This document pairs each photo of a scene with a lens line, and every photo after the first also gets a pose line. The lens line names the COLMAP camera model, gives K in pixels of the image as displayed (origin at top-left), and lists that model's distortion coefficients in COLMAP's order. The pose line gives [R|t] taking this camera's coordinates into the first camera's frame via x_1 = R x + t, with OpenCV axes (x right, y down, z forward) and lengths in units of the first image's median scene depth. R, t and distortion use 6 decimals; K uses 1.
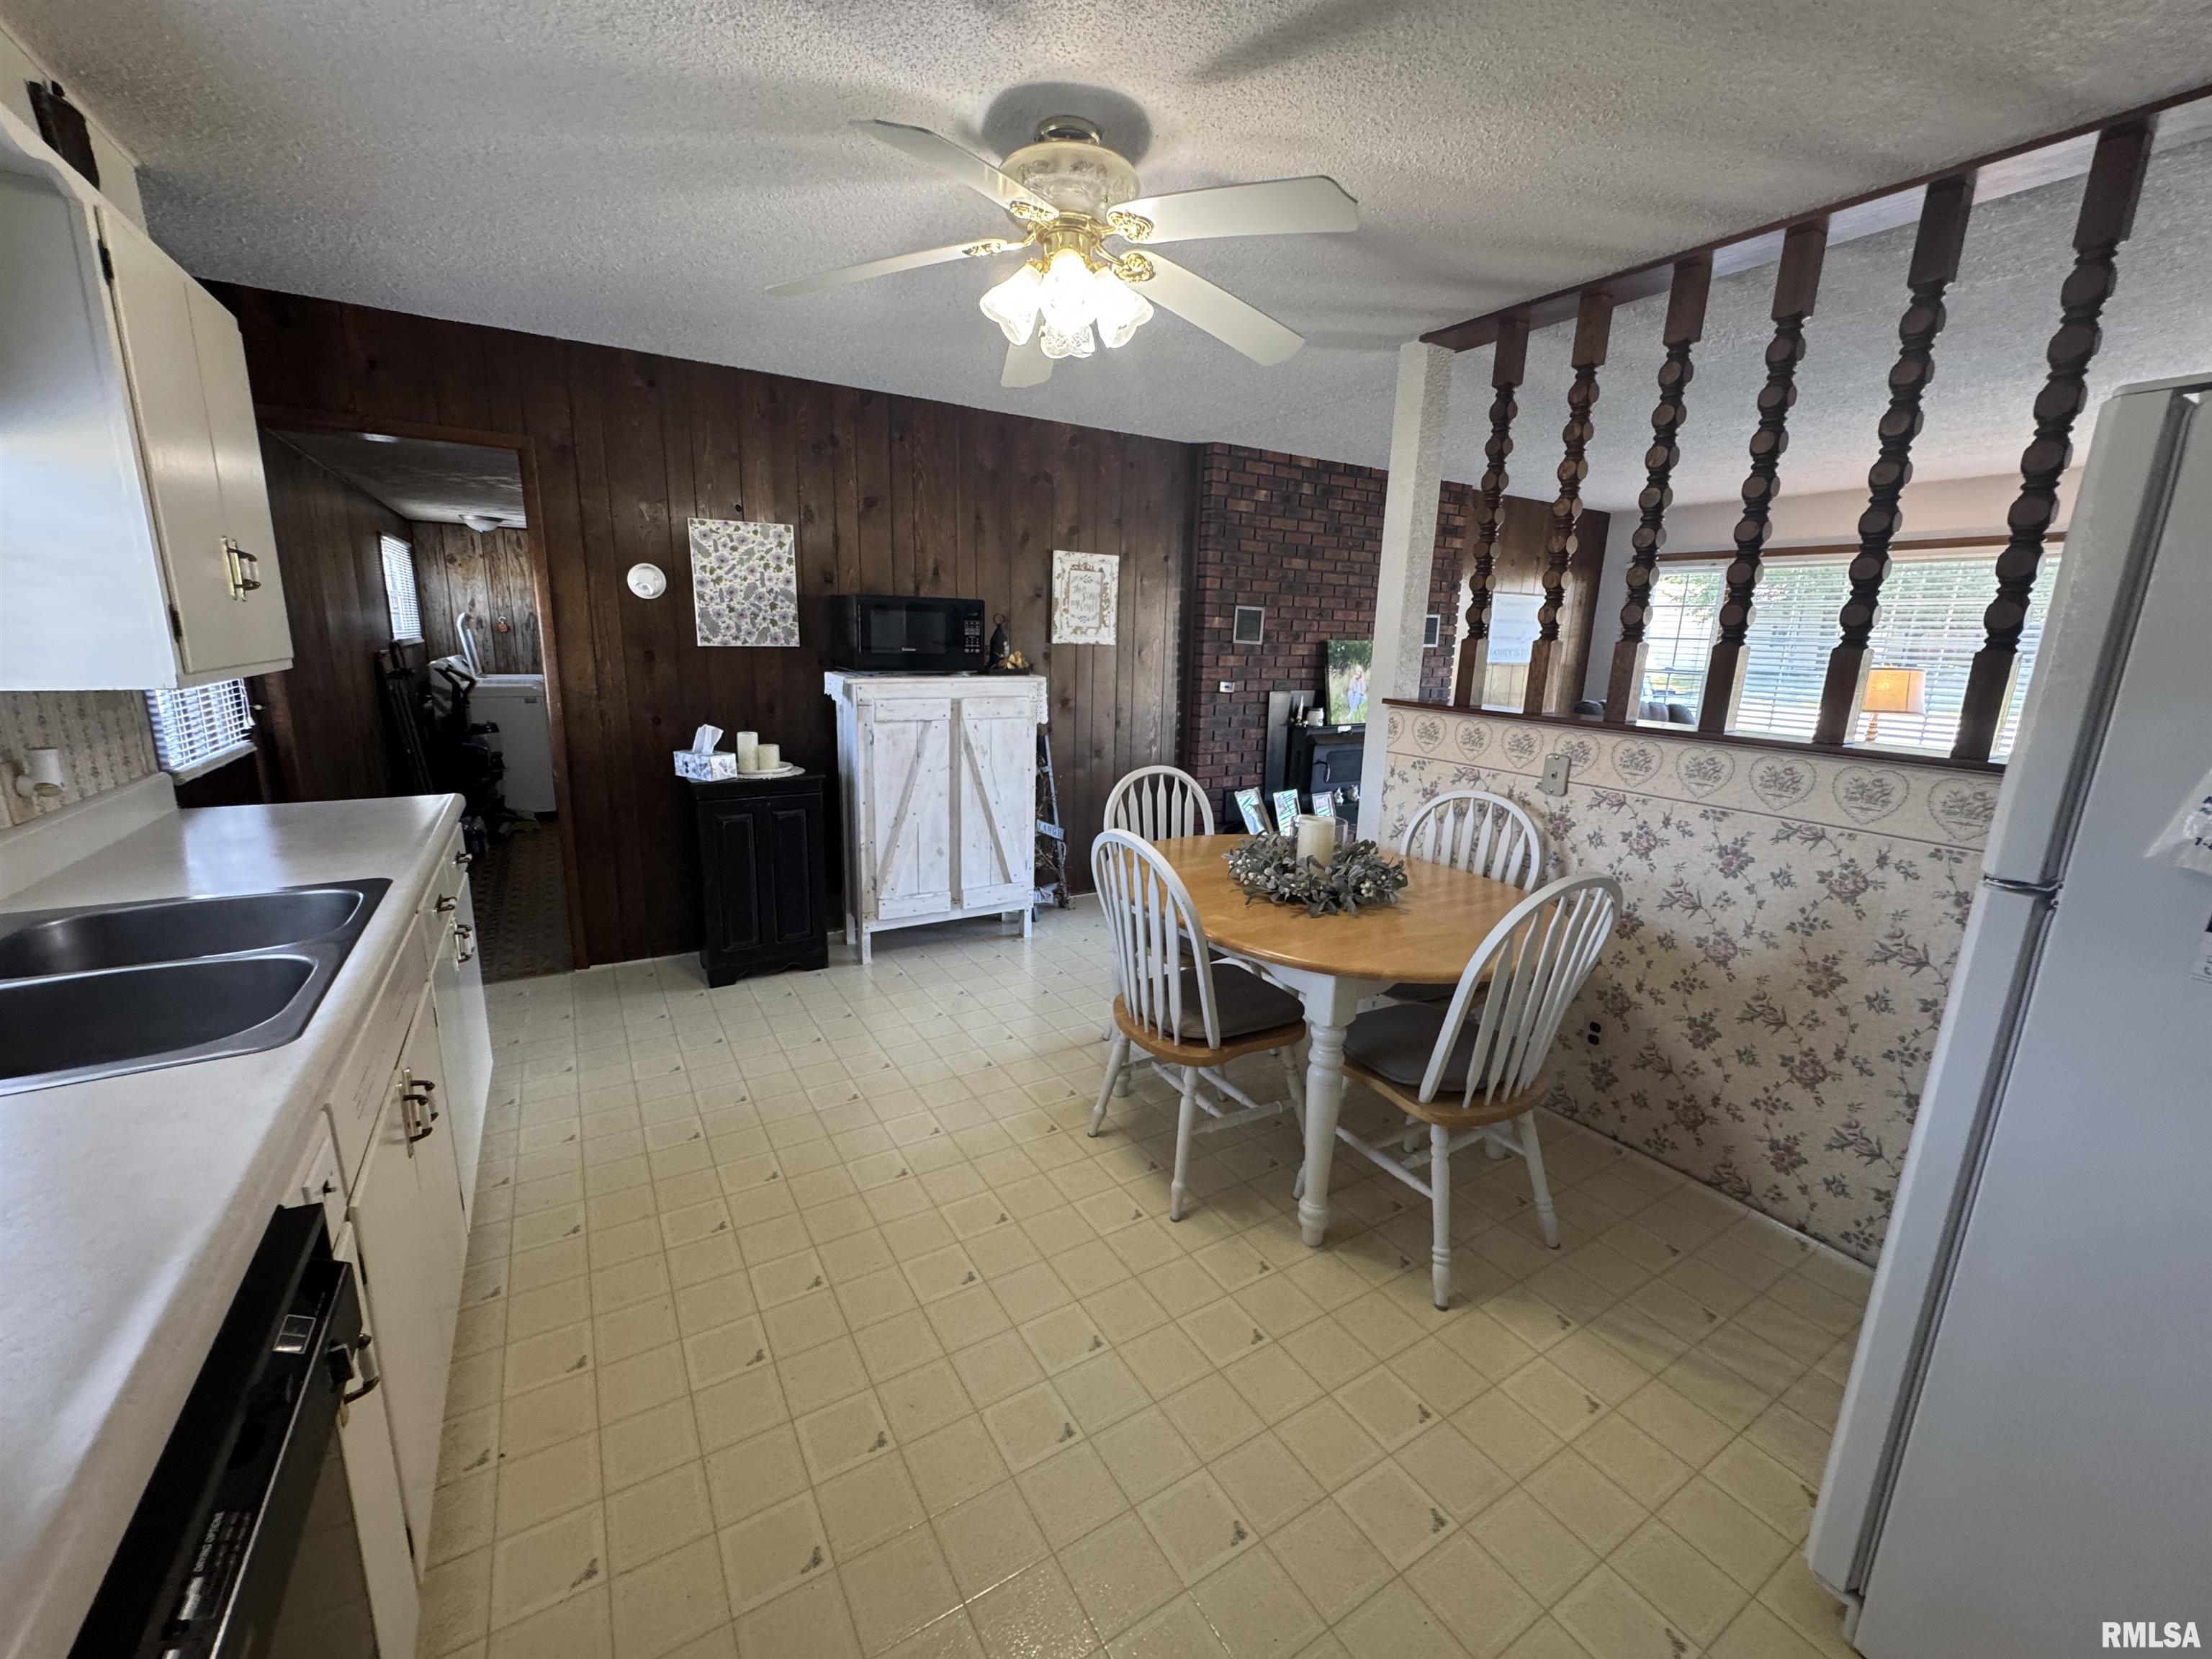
lens RADIAL K [[883.7, 0, 1106.0], [0, 883.7, 829.5], [0, 0, 1]] dist [-0.001955, -0.000139]
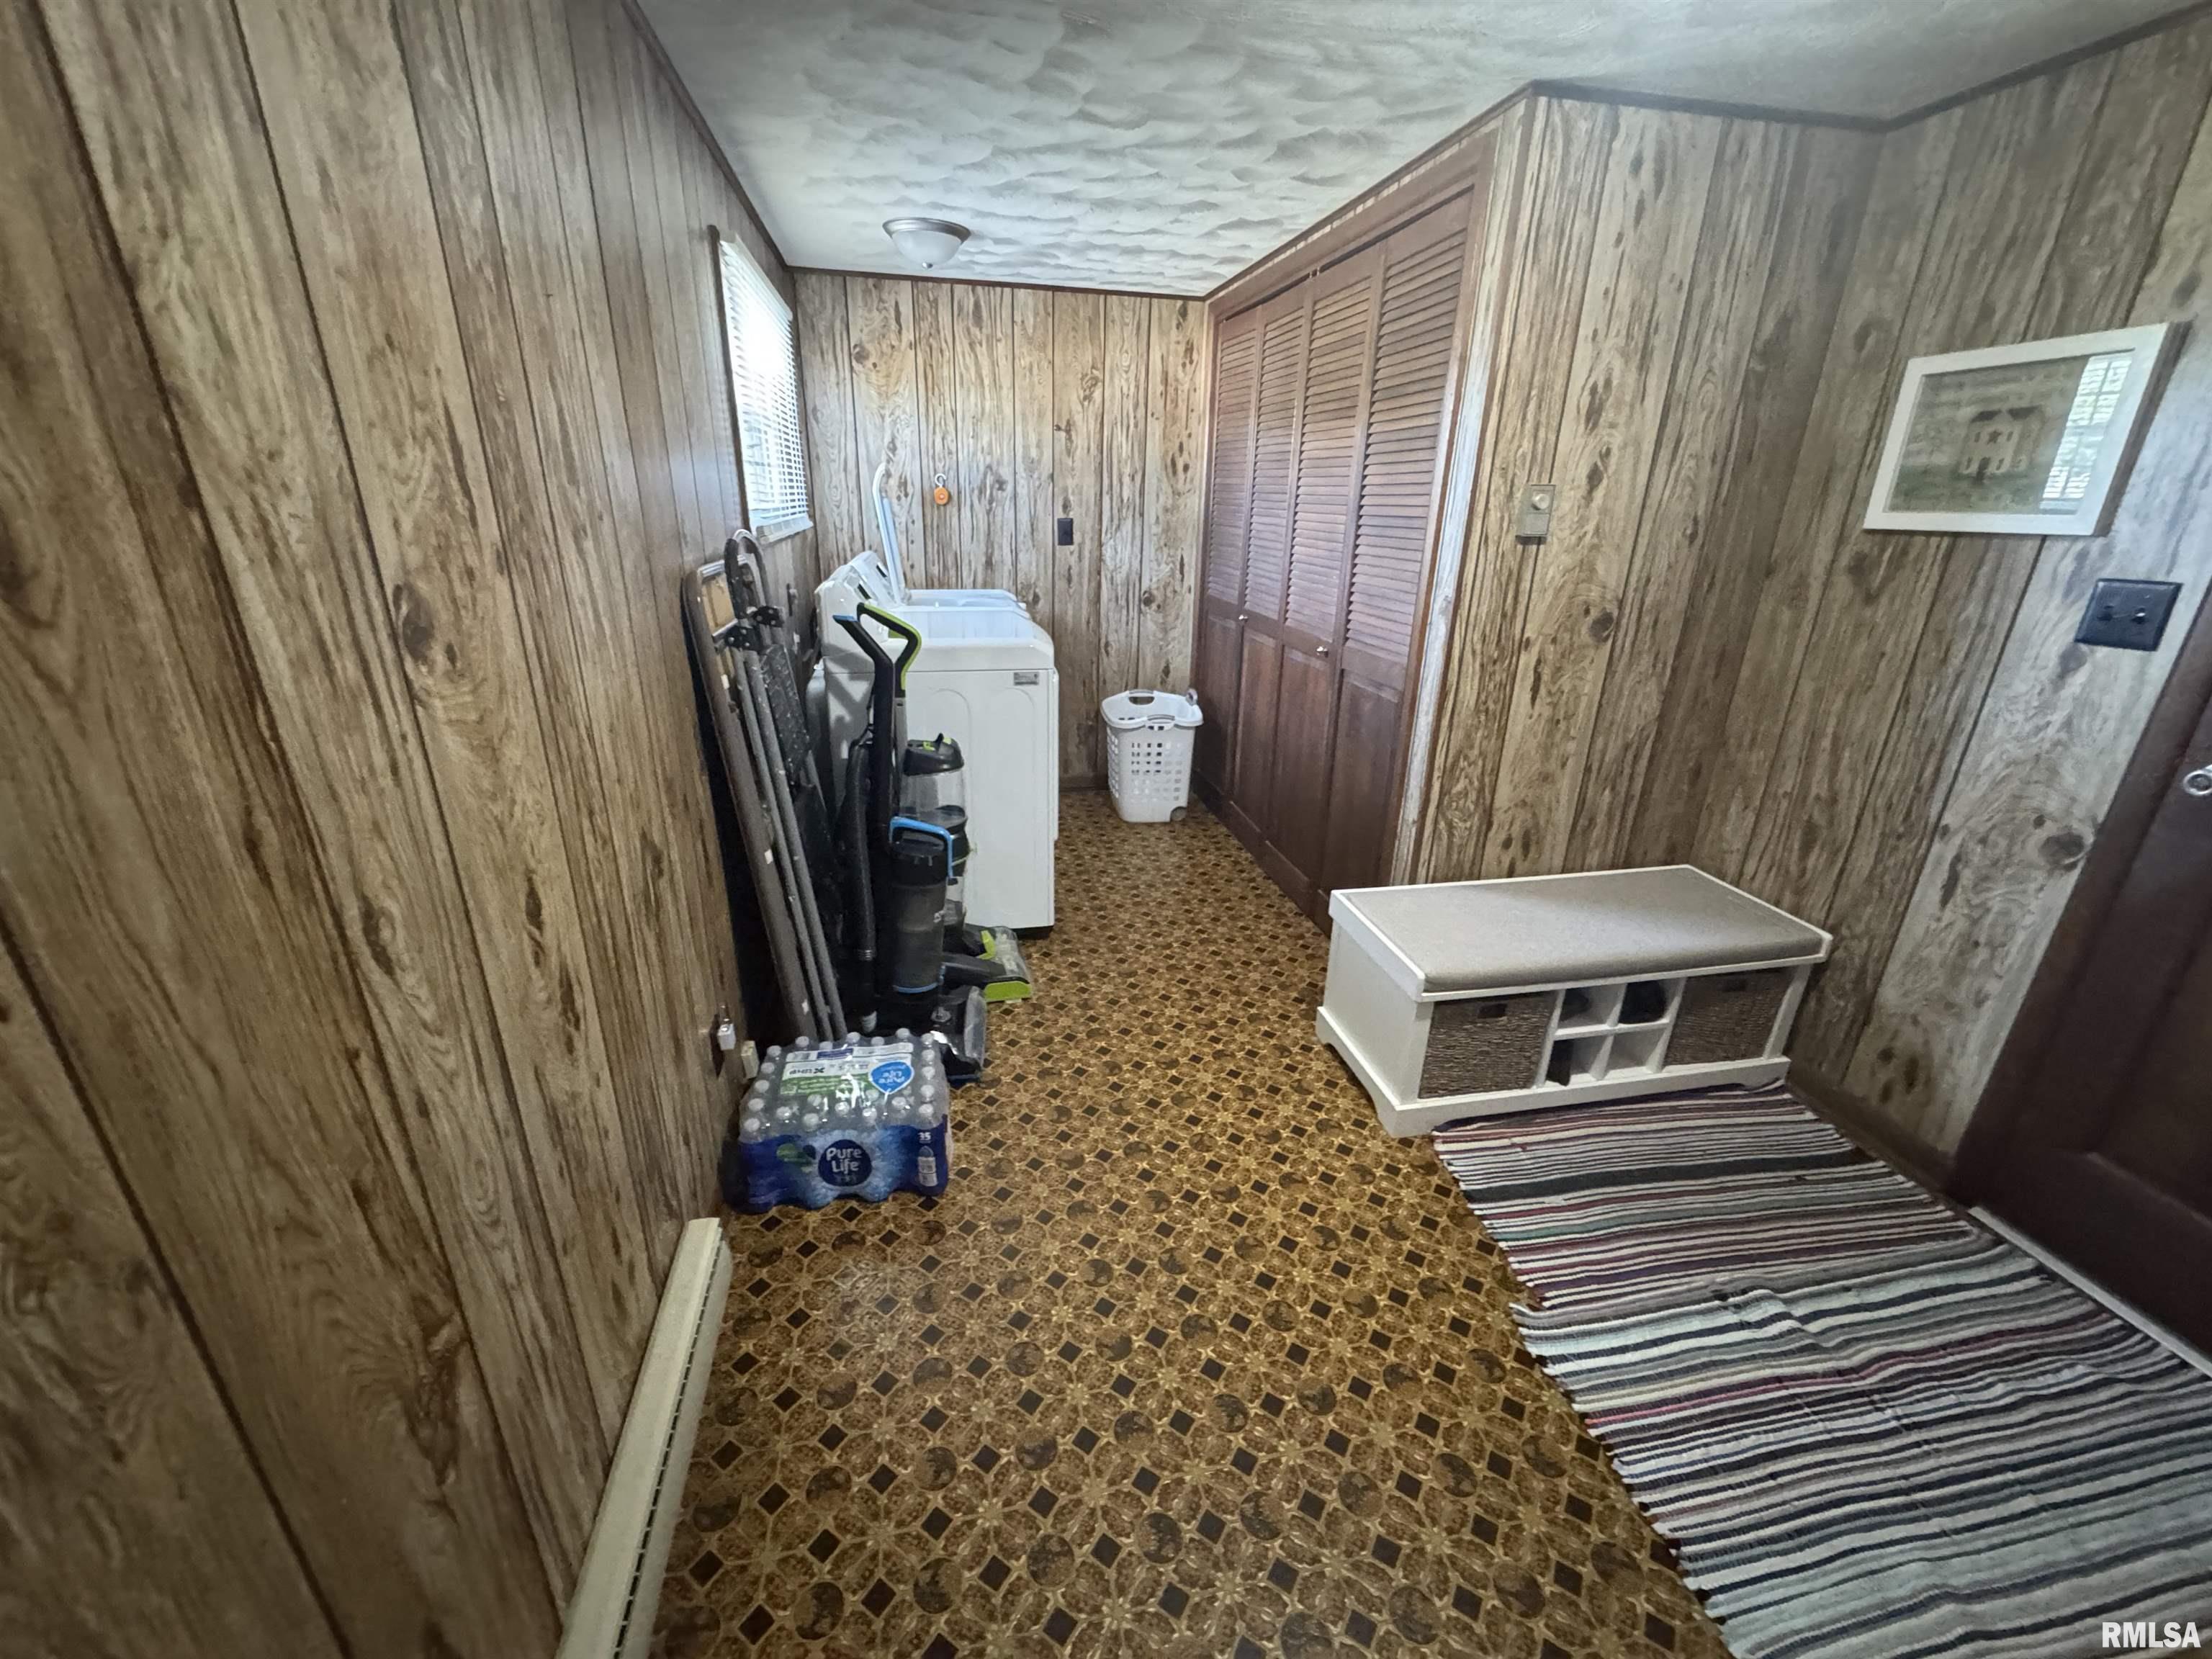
lens RADIAL K [[883.7, 0, 1106.0], [0, 883.7, 829.5], [0, 0, 1]] dist [-0.001955, -0.000139]
pose [[0.941485, 0.112776, -0.317628, -0.451643], [-0.069489, 0.987063, 0.144489, -0.131154], [0.329814, -0.113962, 0.937142, 0.585512]]
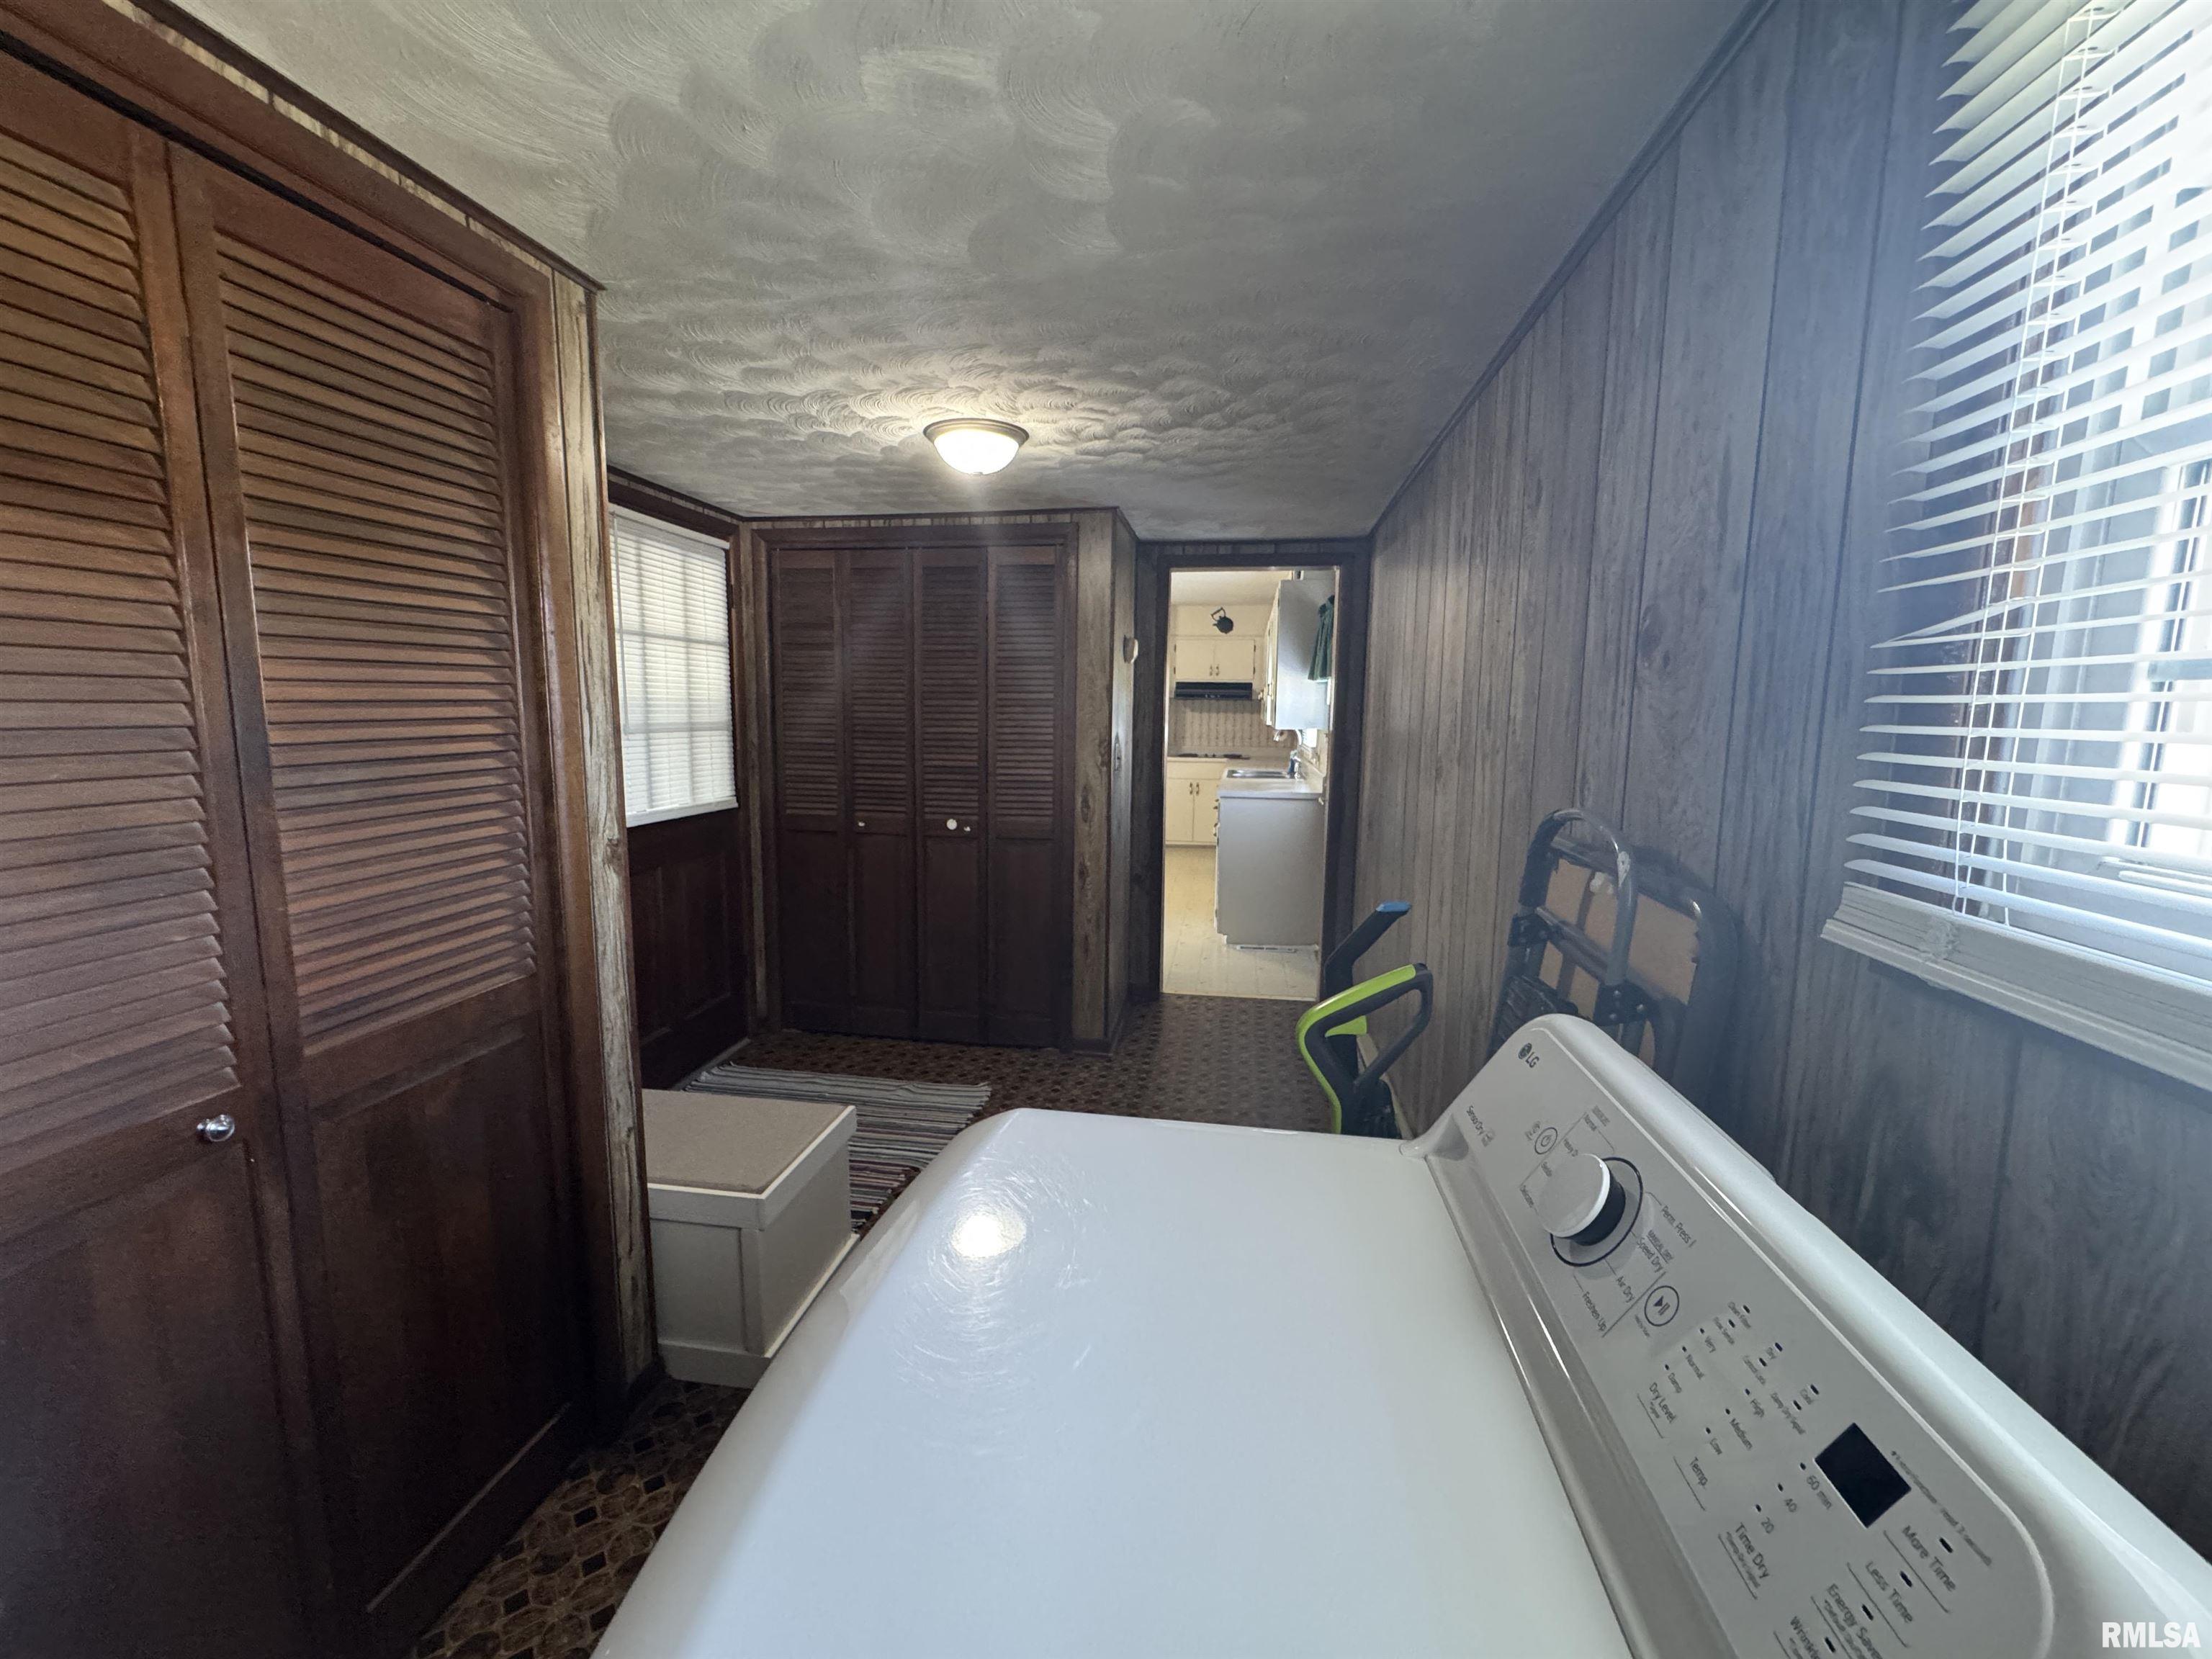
lens RADIAL K [[883.7, 0, 1106.0], [0, 883.7, 829.5], [0, 0, 1]] dist [-0.001955, -0.000139]
pose [[-0.766106, -0.123732, 0.630692, -0.612410], [0.110682, 0.941235, 0.319102, -0.165163], [-0.633113, 0.314272, -0.707391, 0.868905]]
